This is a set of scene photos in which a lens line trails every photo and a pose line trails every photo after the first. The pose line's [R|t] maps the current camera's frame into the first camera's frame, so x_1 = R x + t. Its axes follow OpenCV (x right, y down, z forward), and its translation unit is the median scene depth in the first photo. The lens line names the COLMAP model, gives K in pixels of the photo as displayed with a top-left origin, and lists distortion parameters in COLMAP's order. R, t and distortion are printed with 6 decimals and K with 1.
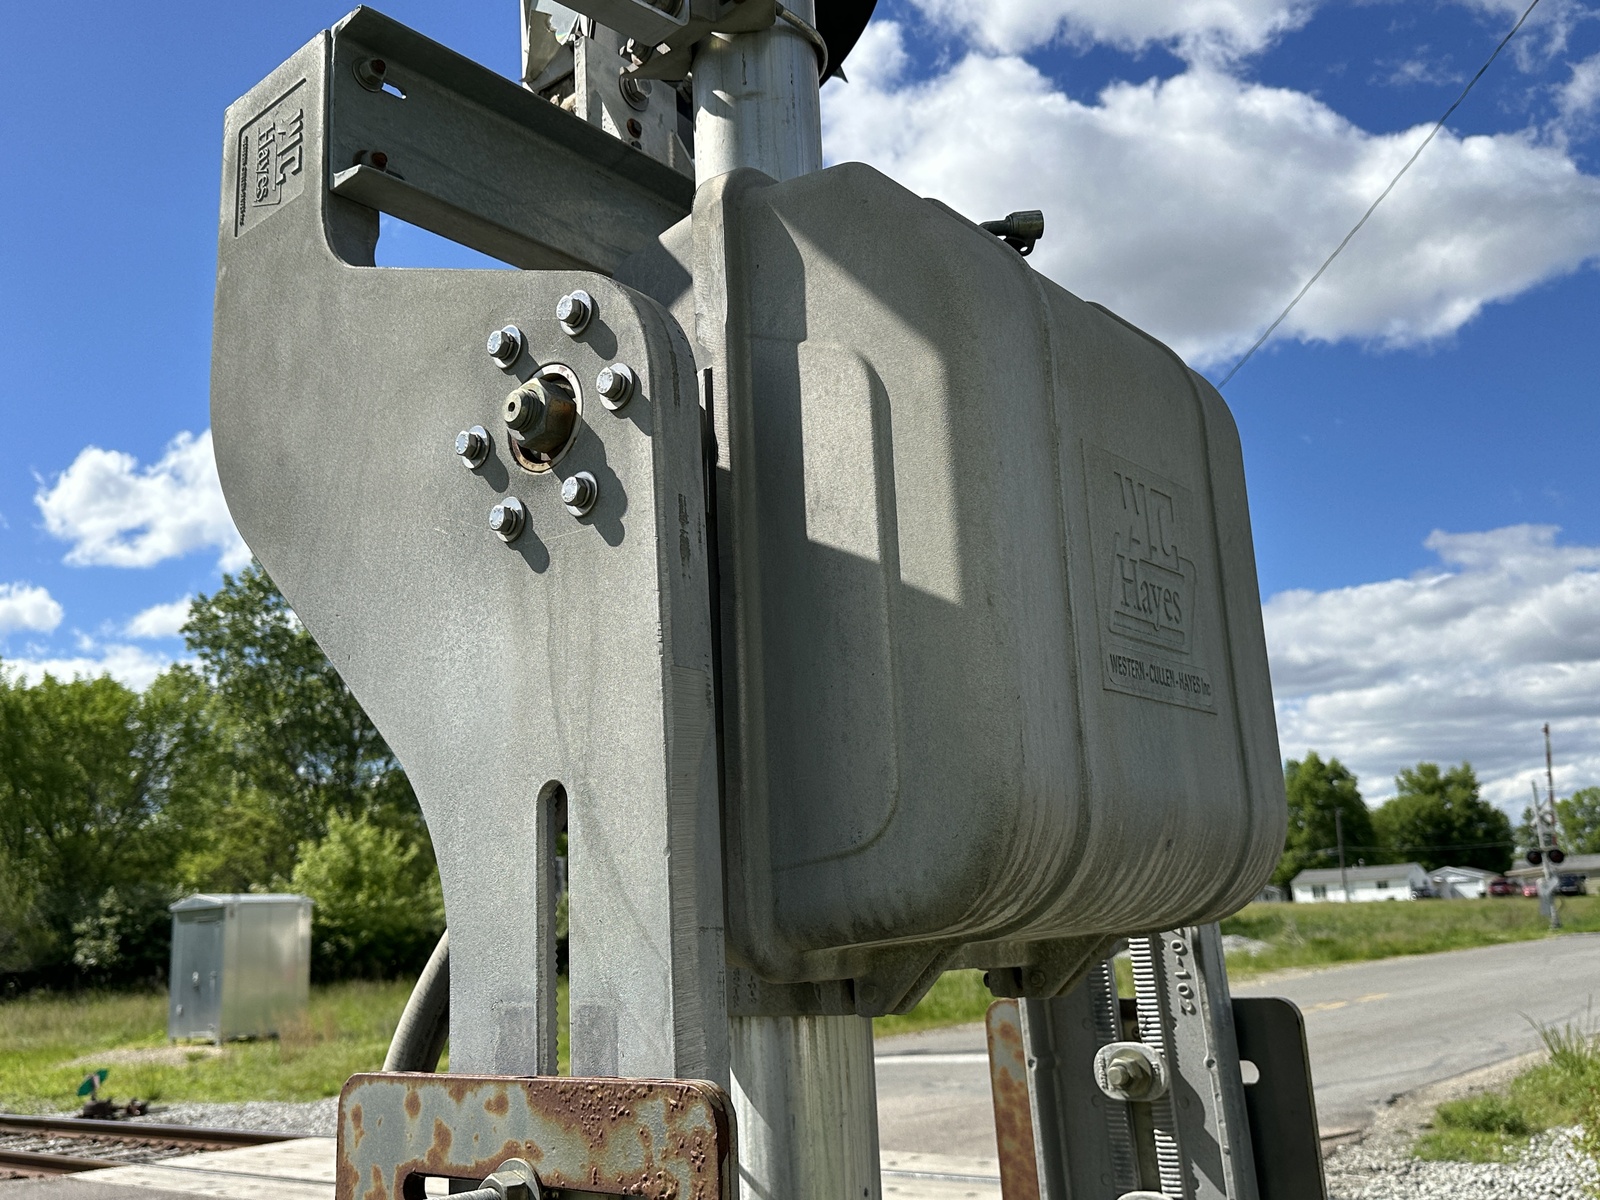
lens RADIAL K [[1352.3, 0, 800.0], [0, 1352.3, 600.0], [0, 0, 1]] dist [0.009559, 0.001756]
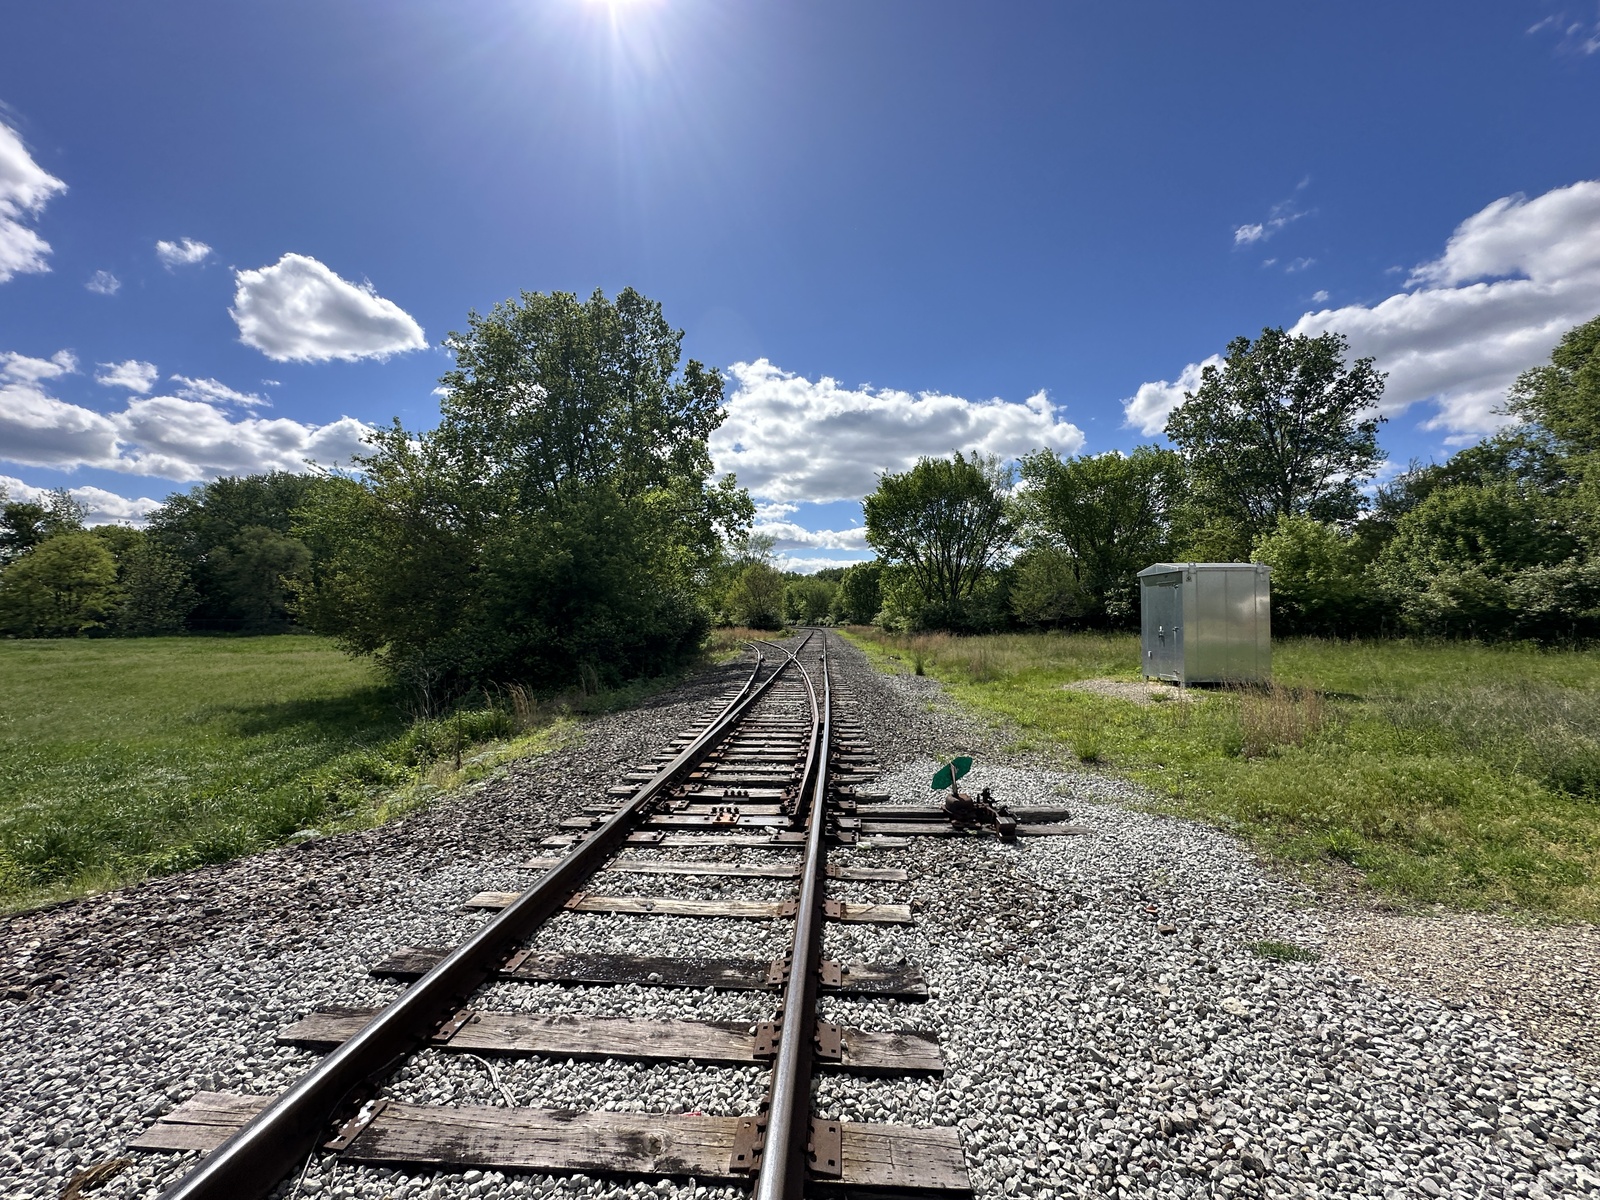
lens RADIAL K [[647.1, 0, 800.0], [0, 647.1, 600.0], [0, 0, 1]] dist [-0.000608, -0.000054]
pose [[0.574300, 0.018000, -0.818447, -0.093639], [0.177487, 0.973241, 0.145946, 0.064447], [0.799173, -0.229080, 0.555737, 0.249367]]
